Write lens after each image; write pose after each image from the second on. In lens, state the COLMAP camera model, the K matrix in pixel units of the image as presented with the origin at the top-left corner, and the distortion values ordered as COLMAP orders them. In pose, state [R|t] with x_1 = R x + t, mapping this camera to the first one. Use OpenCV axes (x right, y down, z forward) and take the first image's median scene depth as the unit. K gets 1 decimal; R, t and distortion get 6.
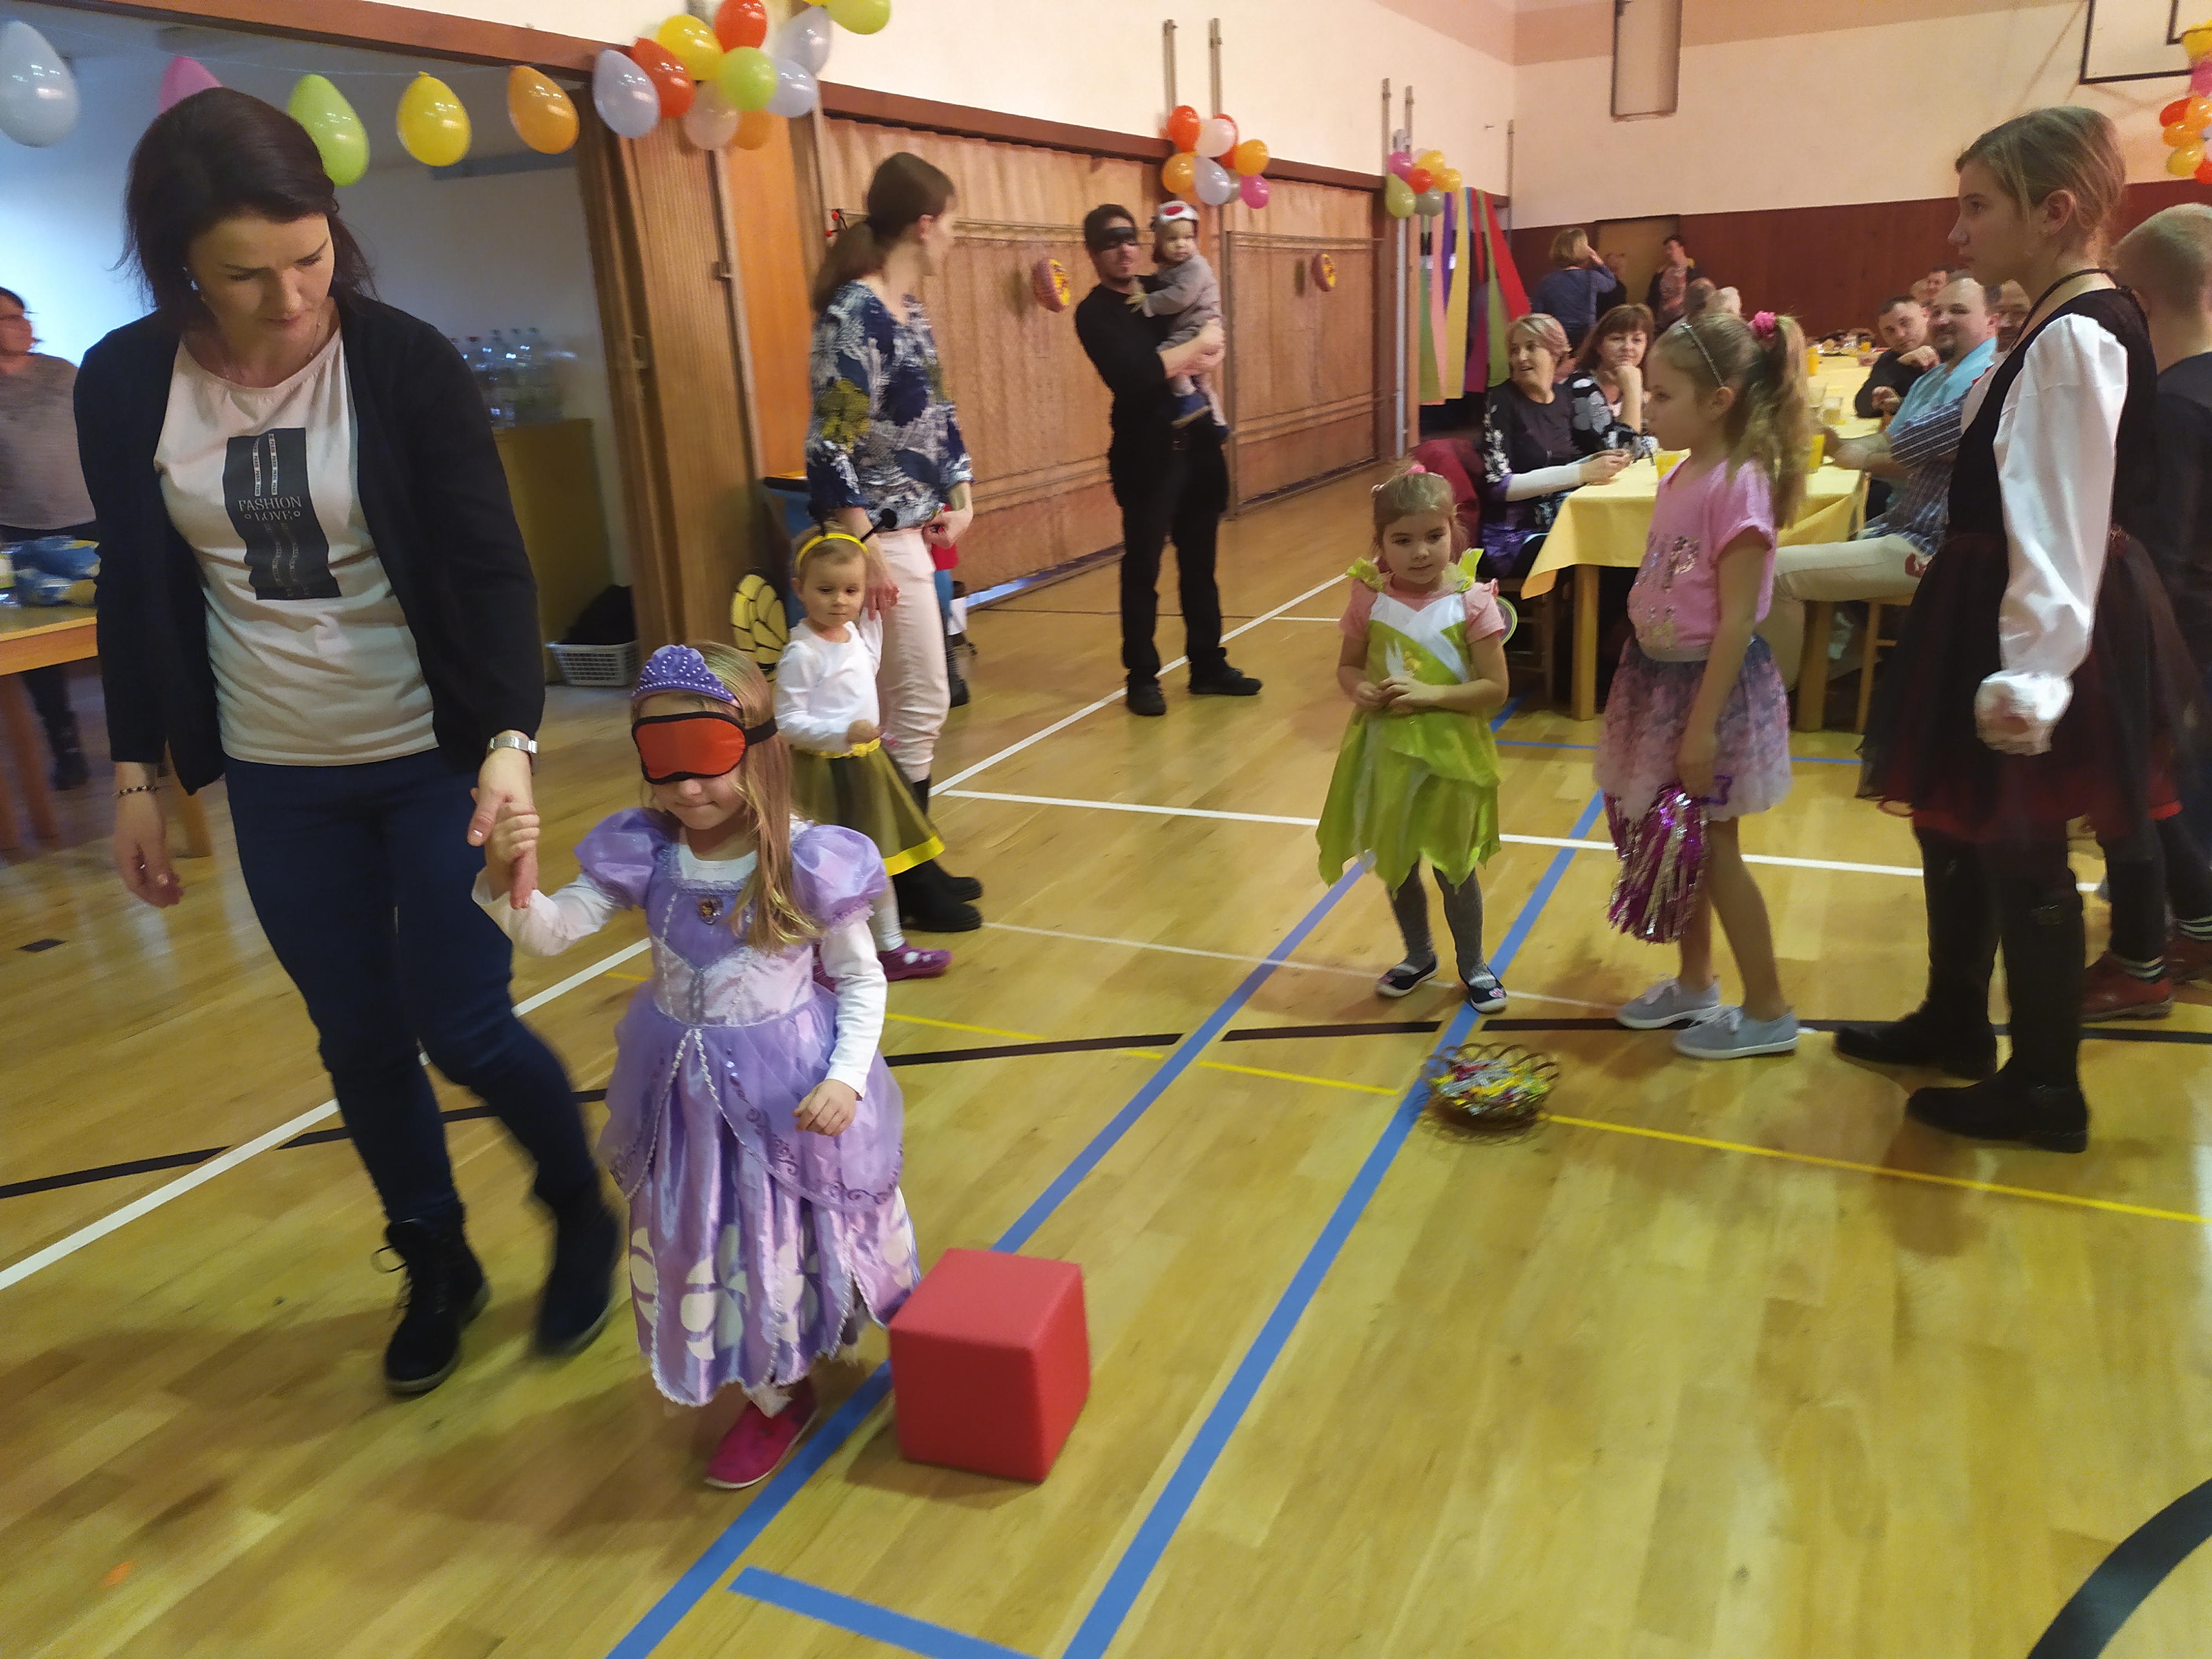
lens RADIAL K [[1726.1, 0, 1106.0], [0, 1726.1, 829.5], [0, 0, 1]] dist [0.044383, -0.002175]
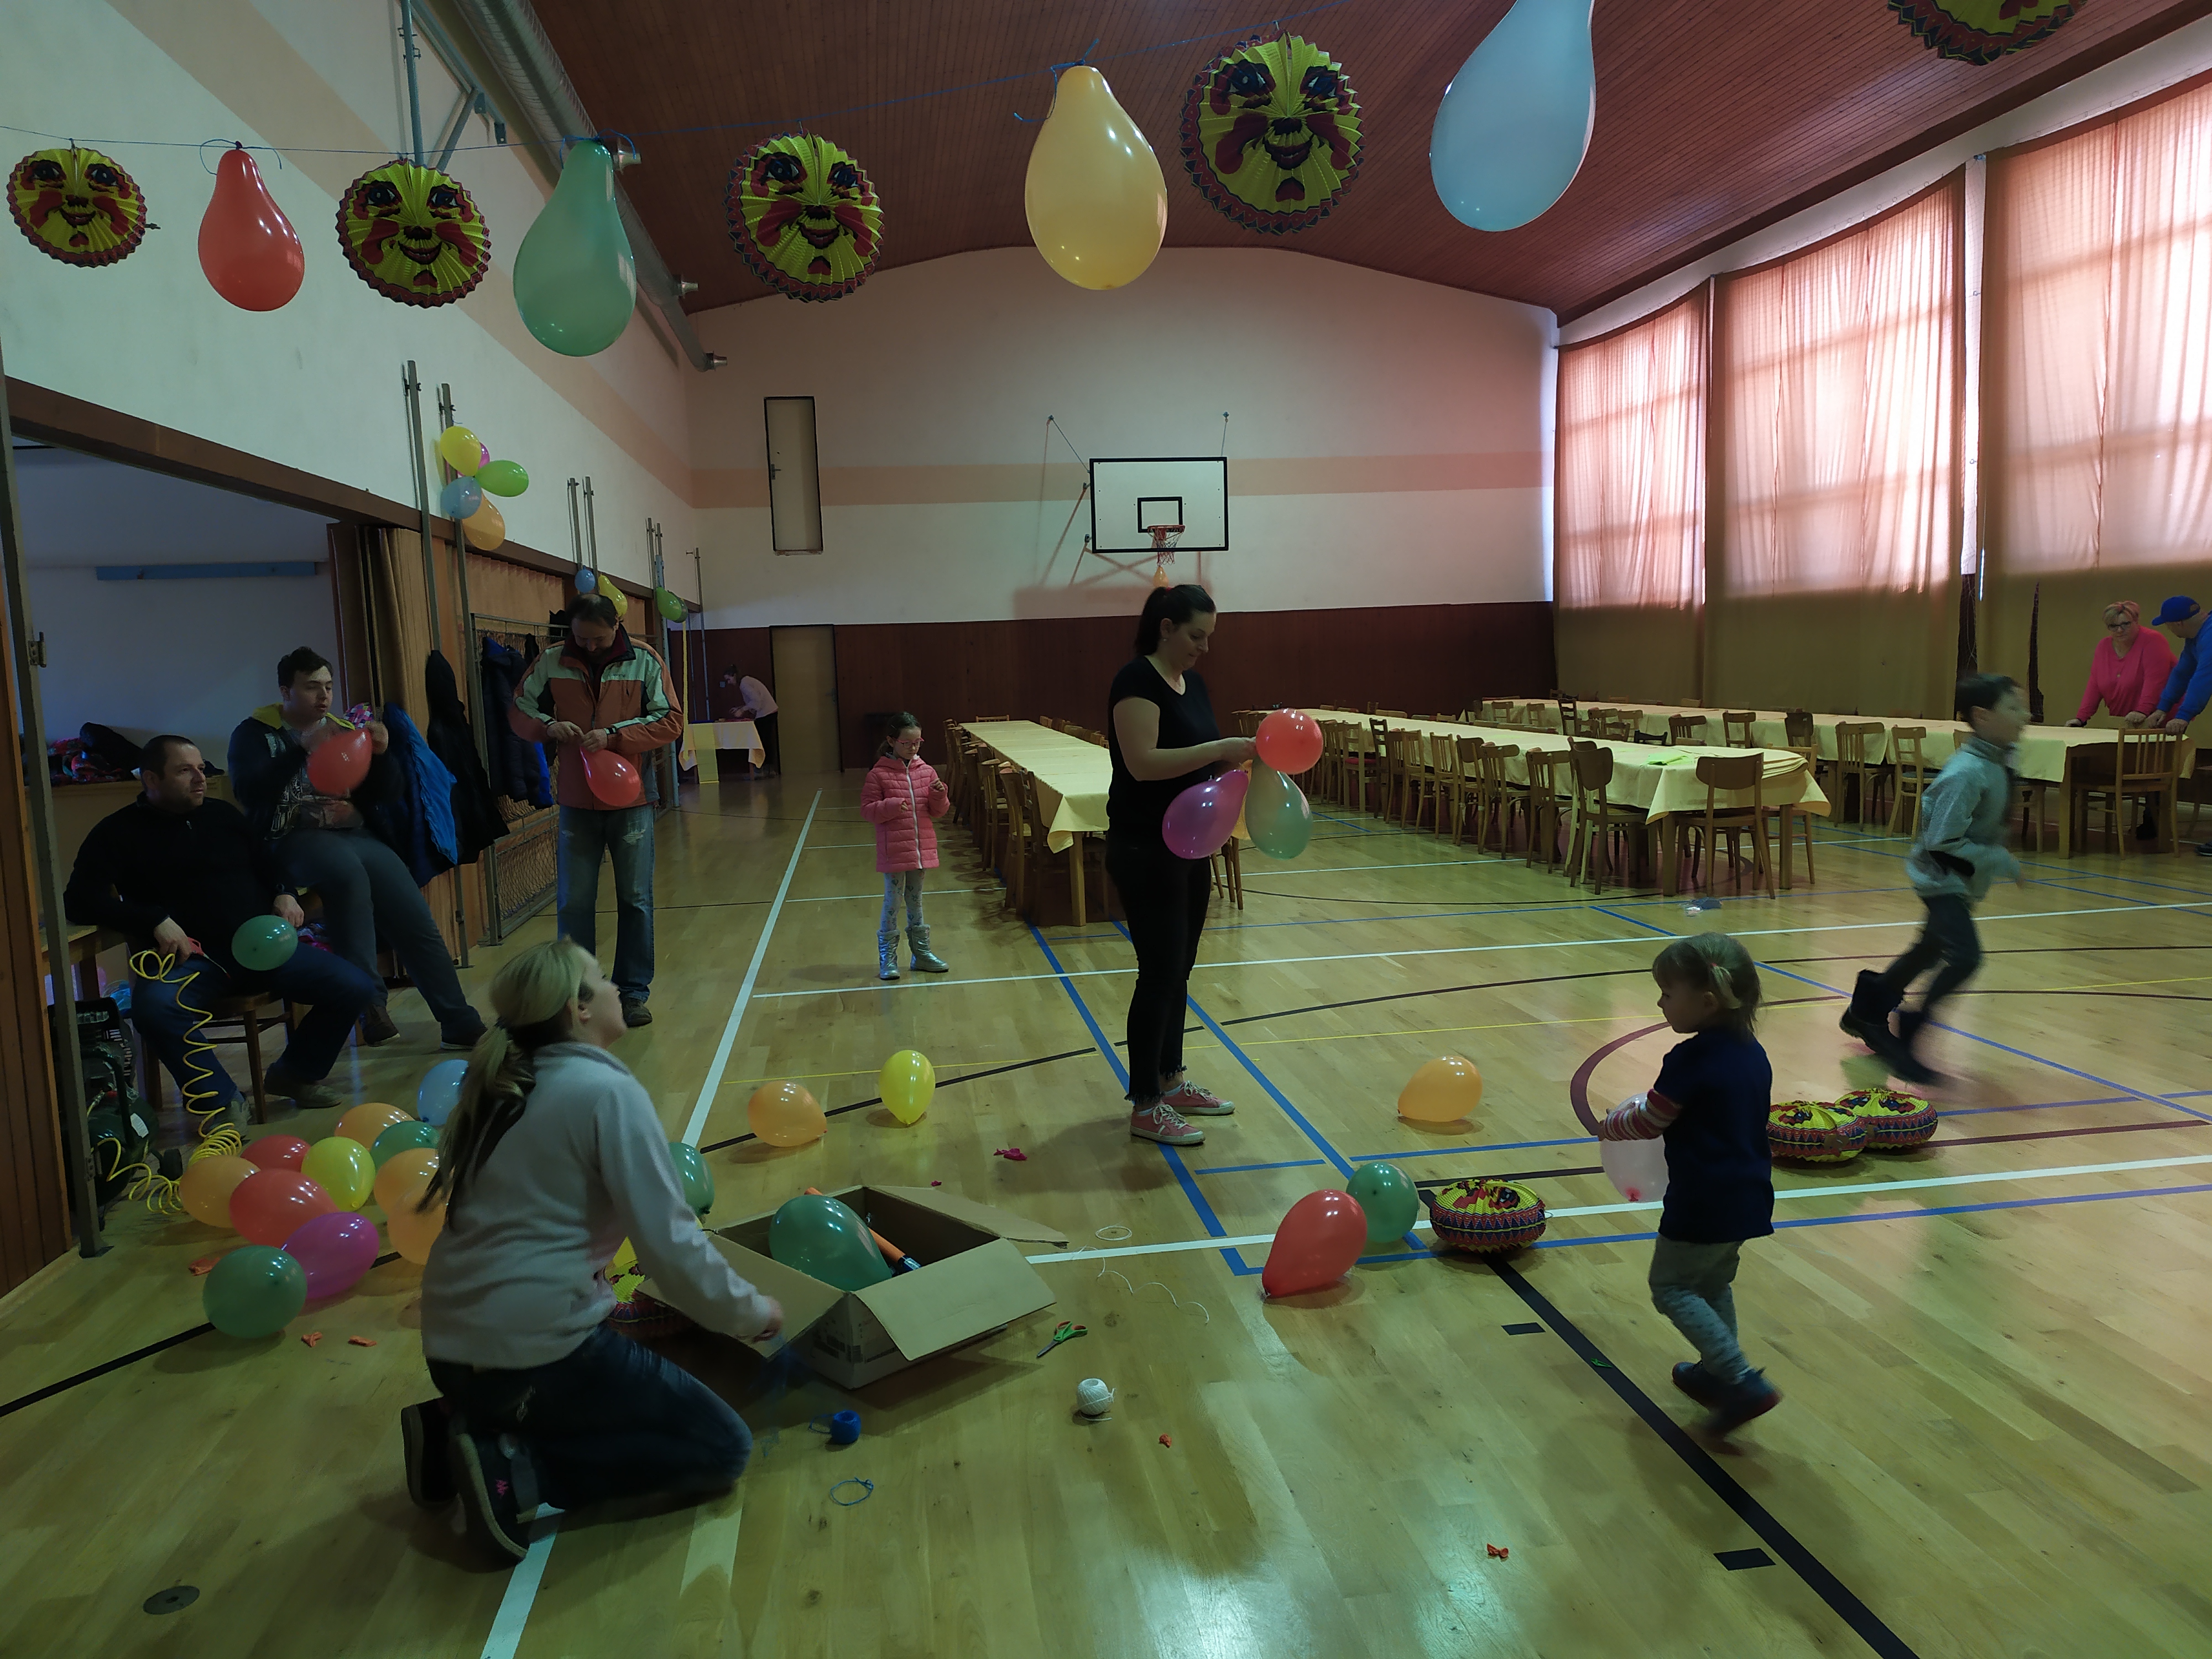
lens RADIAL K [[1726.1, 0, 1106.0], [0, 1726.1, 829.5], [0, 0, 1]] dist [0.044383, -0.002175]
pose [[0.826446, -0.042626, 0.561400, -0.247436], [0.163639, 0.972270, -0.167074, 0.054151], [-0.538711, 0.229945, 0.810504, -0.141517]]
